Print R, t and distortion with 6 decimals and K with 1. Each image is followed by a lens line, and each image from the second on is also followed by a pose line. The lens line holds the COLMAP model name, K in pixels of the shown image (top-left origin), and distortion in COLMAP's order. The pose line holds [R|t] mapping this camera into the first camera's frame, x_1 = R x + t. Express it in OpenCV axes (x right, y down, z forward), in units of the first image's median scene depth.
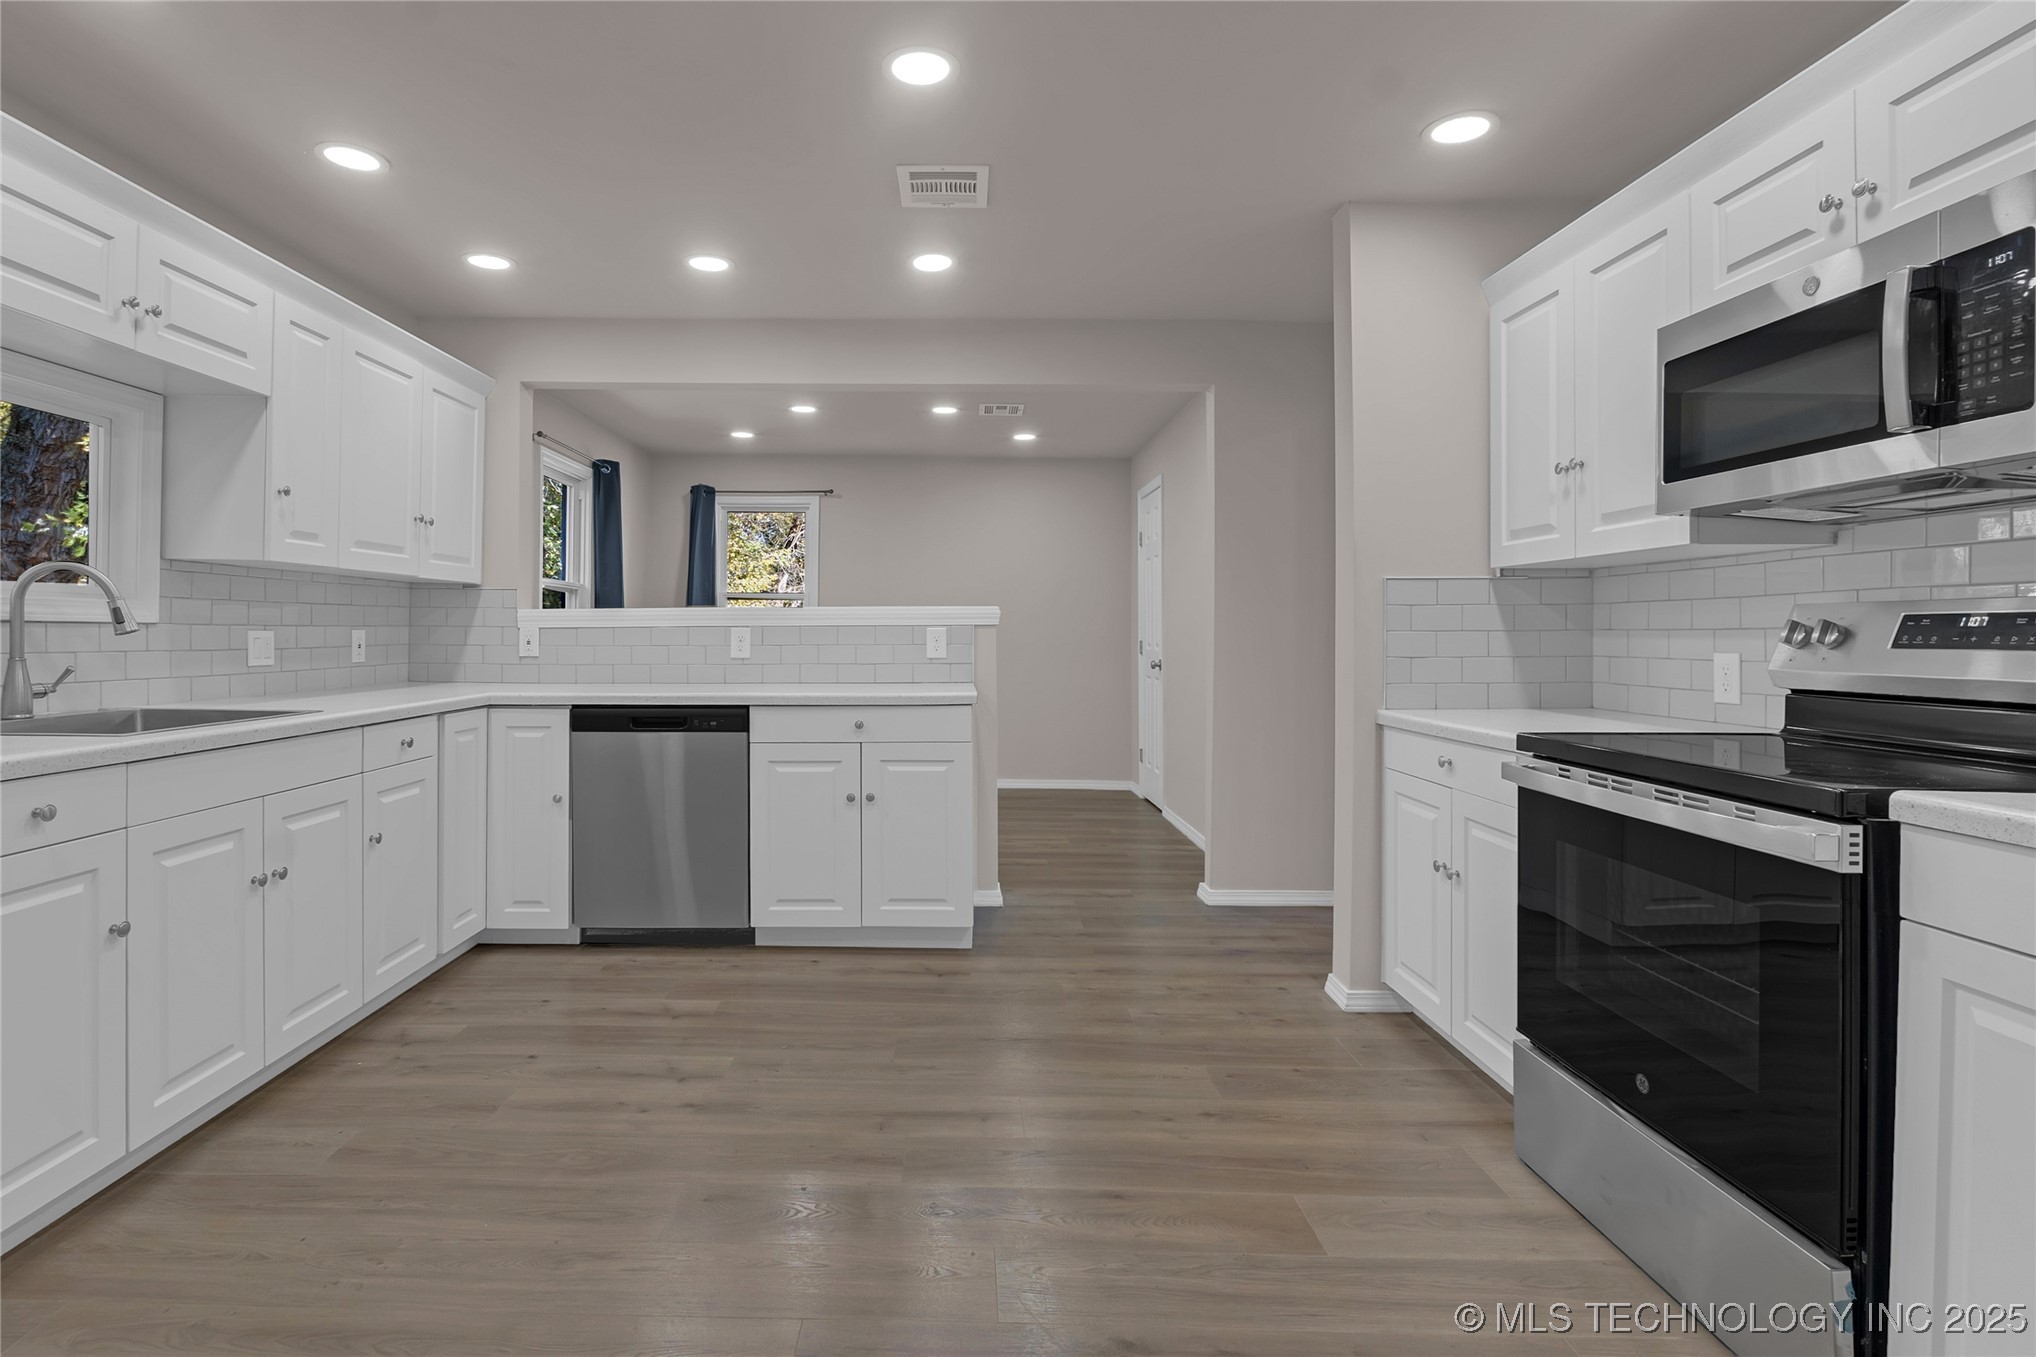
lens RADIAL K [[984.5, 0, 1015.0], [0, 984.5, 630.5], [0, 0, 1]] dist [-0.013552, 0.000590]
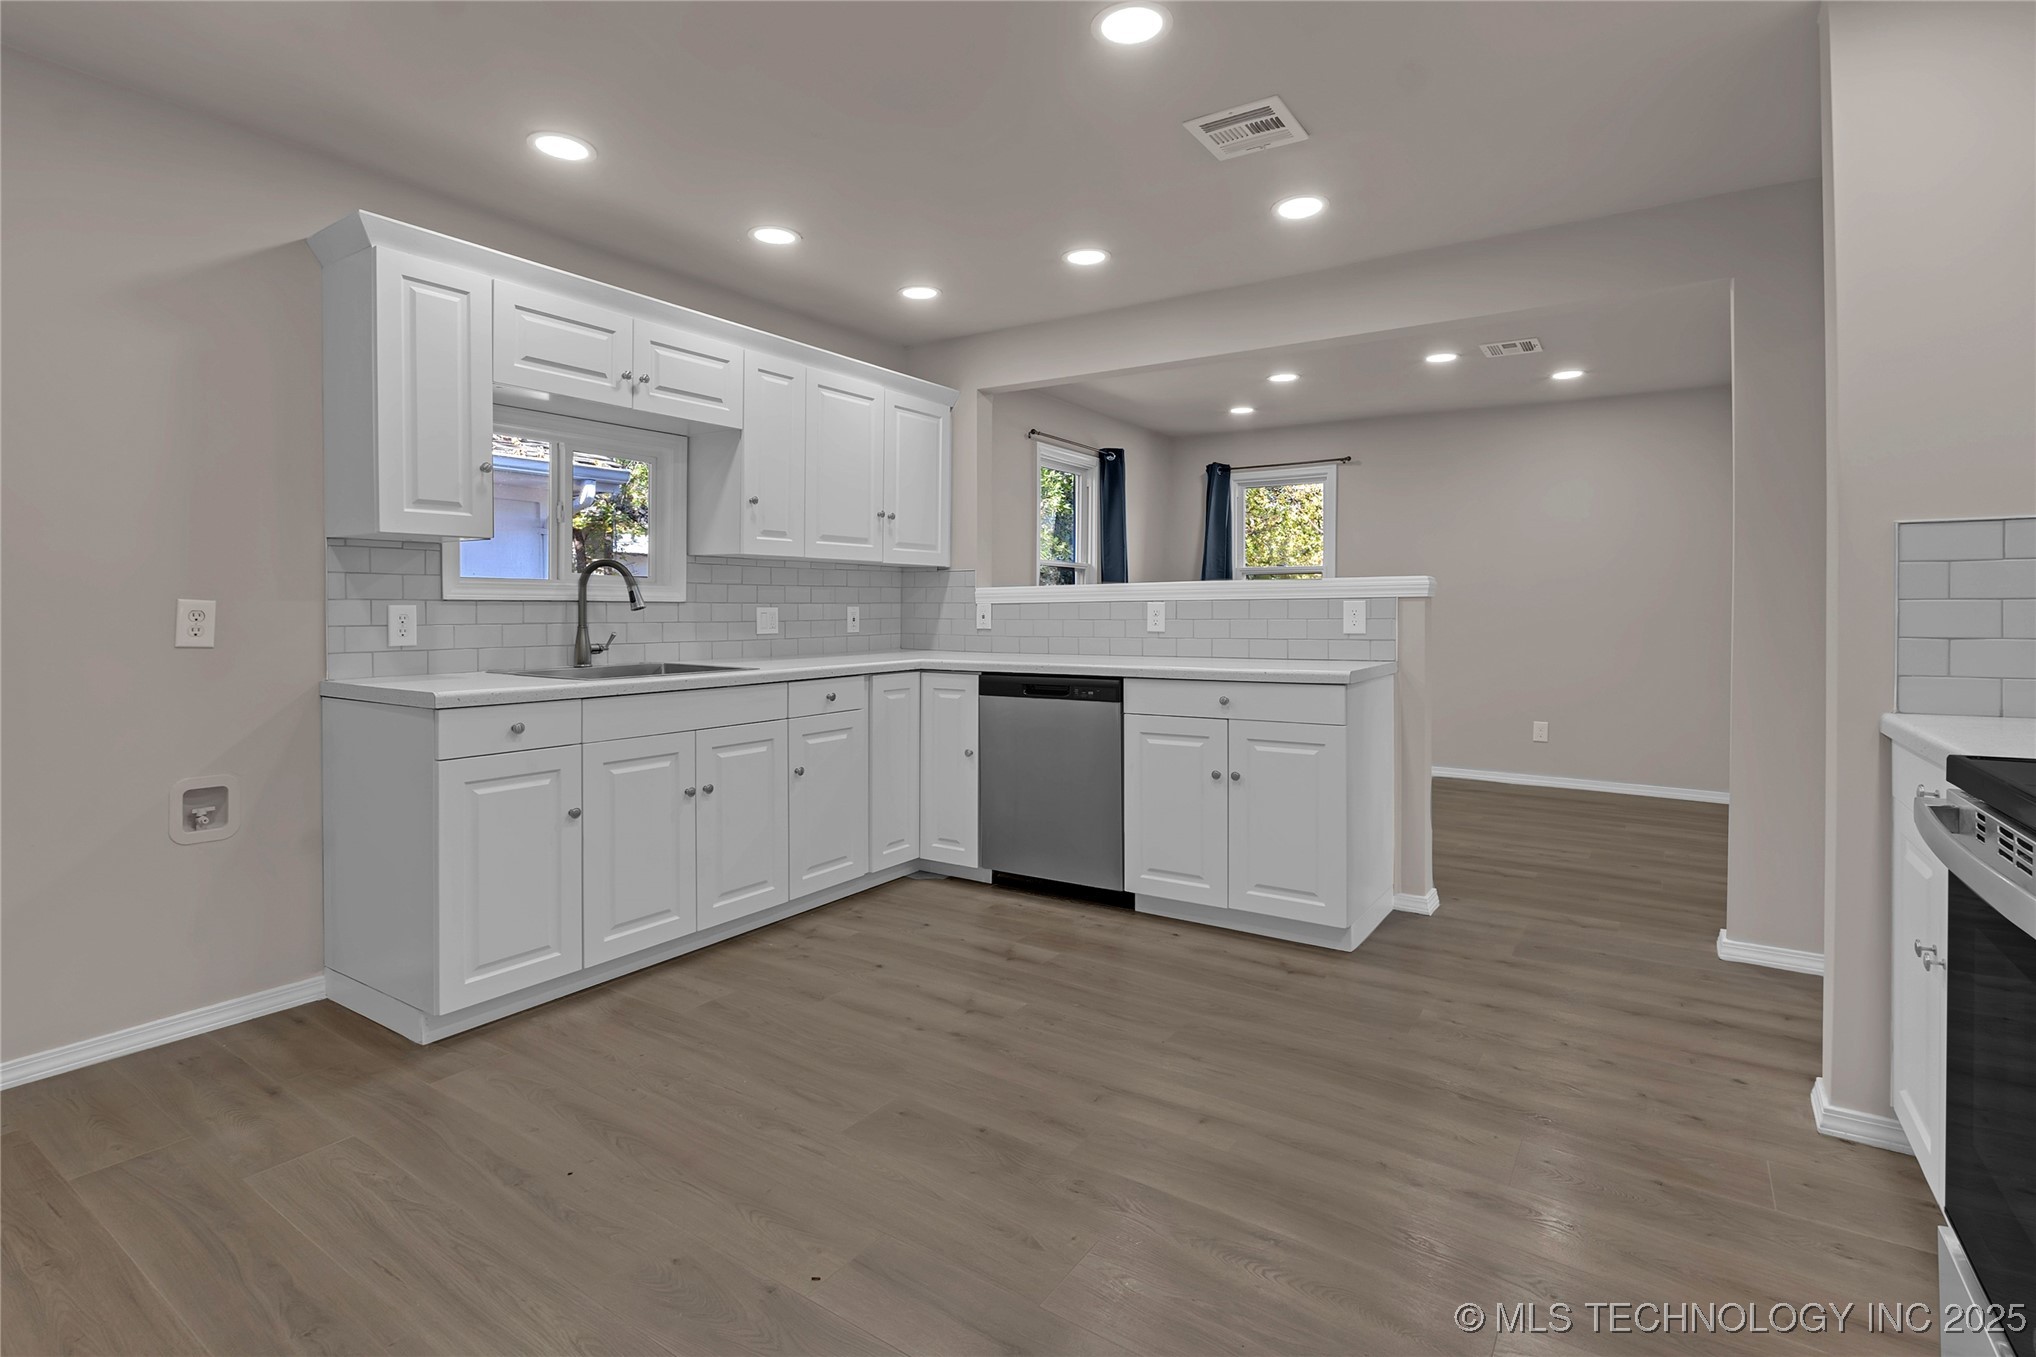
lens RADIAL K [[993.2, 0, 1023.7], [0, 993.2, 614.2], [0, 0, 1]] dist [-0.012890, 0.000477]
pose [[0.828874, -0.000849, -0.559434, 0.232212], [0.005539, 0.999962, 0.006689, 0.002385], [0.559408, -0.008643, 0.828848, 0.077662]]
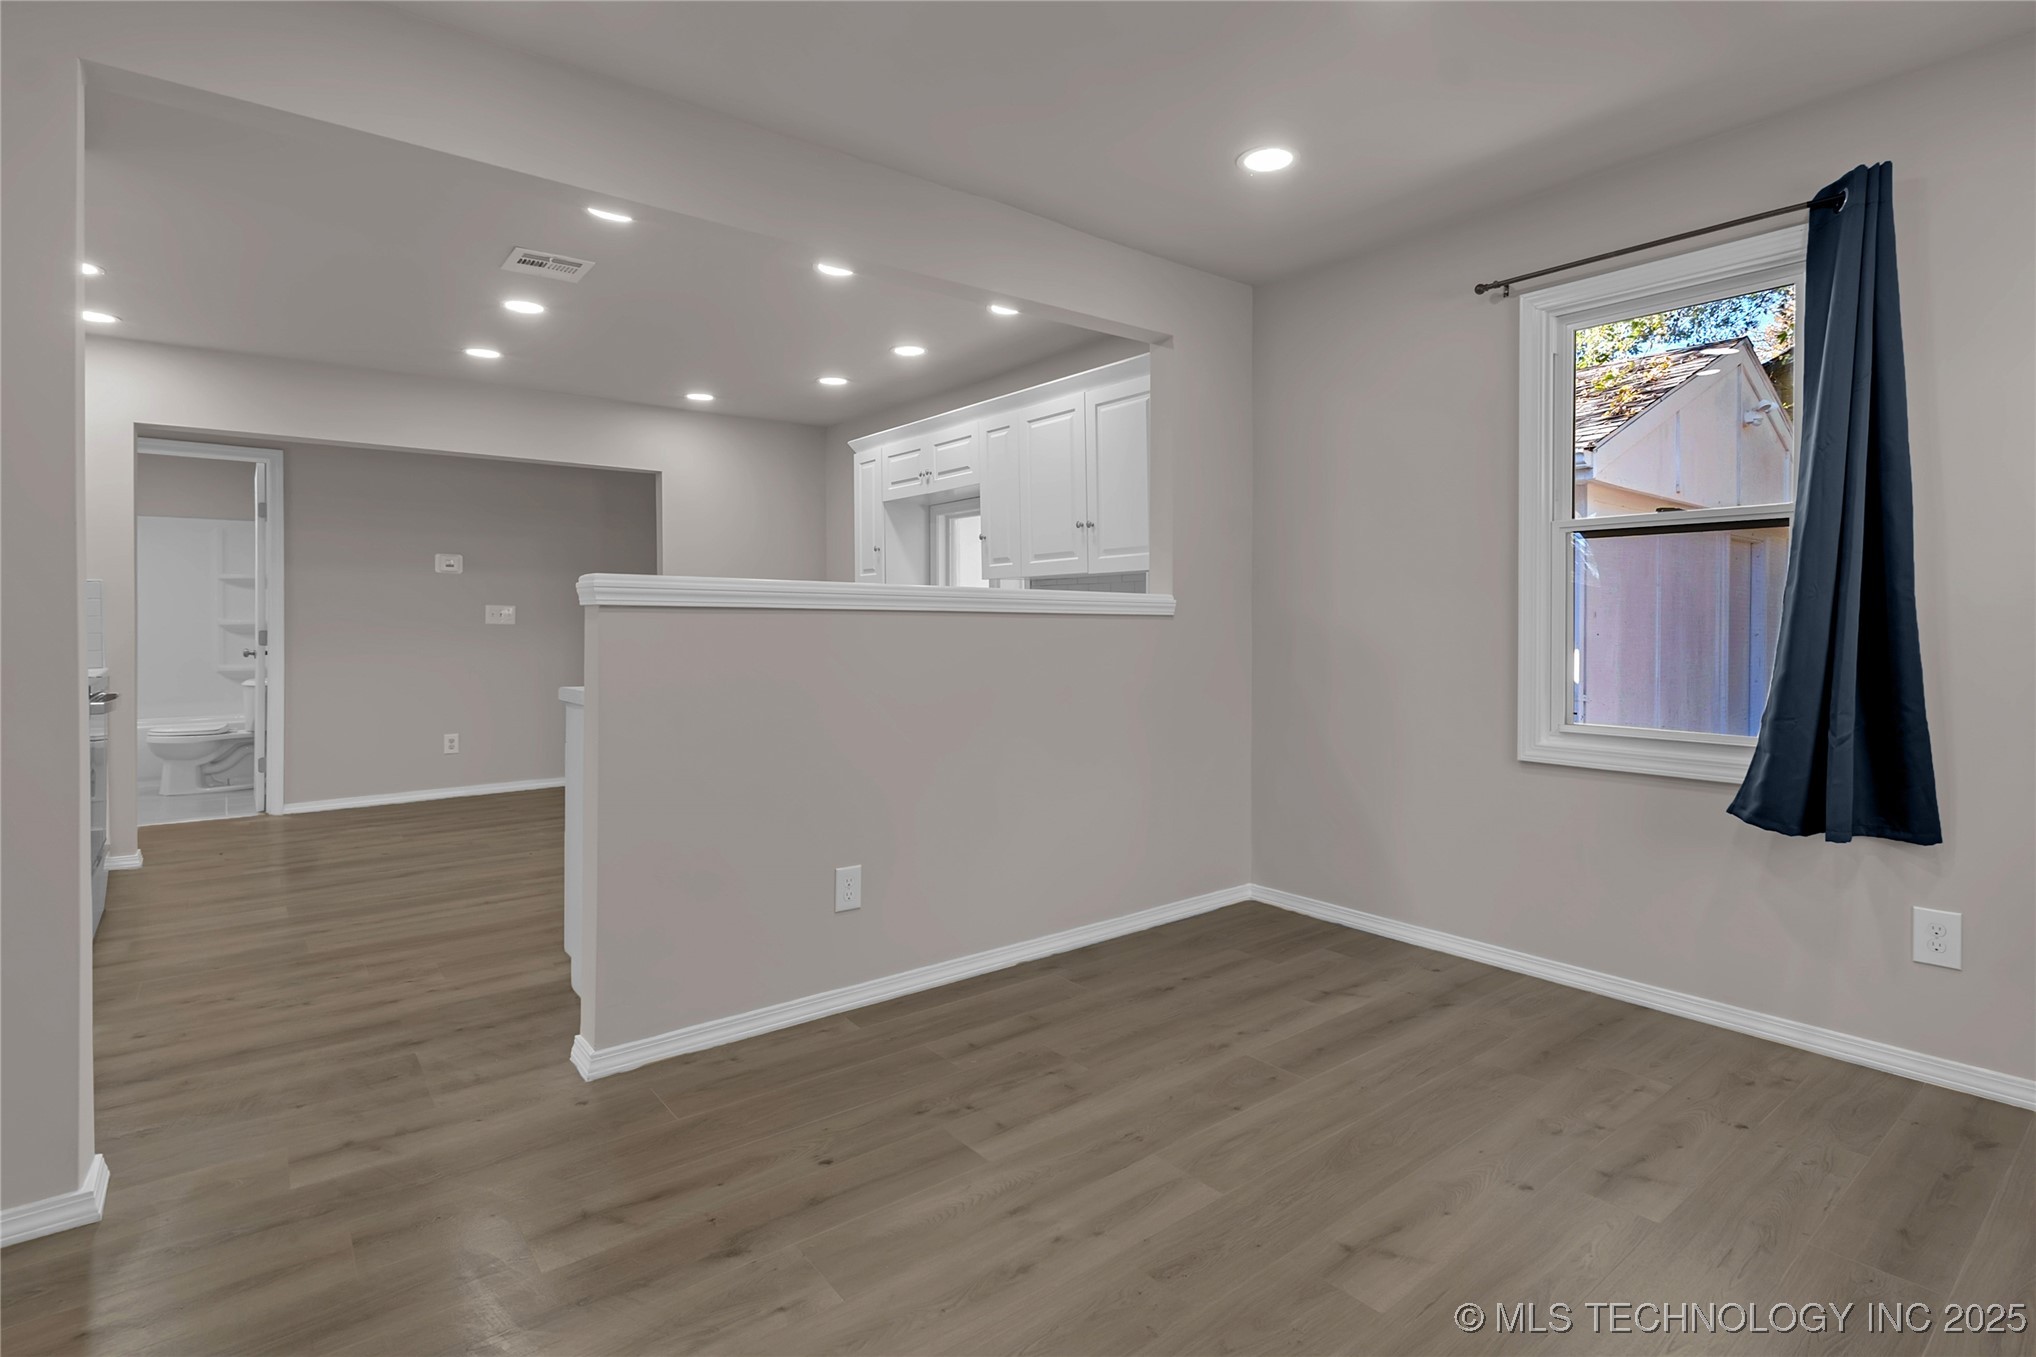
lens RADIAL K [[984.5, 0, 1015.0], [0, 984.5, 630.5], [0, 0, 1]] dist [-0.013552, 0.000590]
pose [[-0.788618, 0.000344, -0.614884, 0.188537], [-0.000158, 1.000000, 0.000763, 0.013193], [0.614884, 0.000699, -0.788618, 1.928817]]
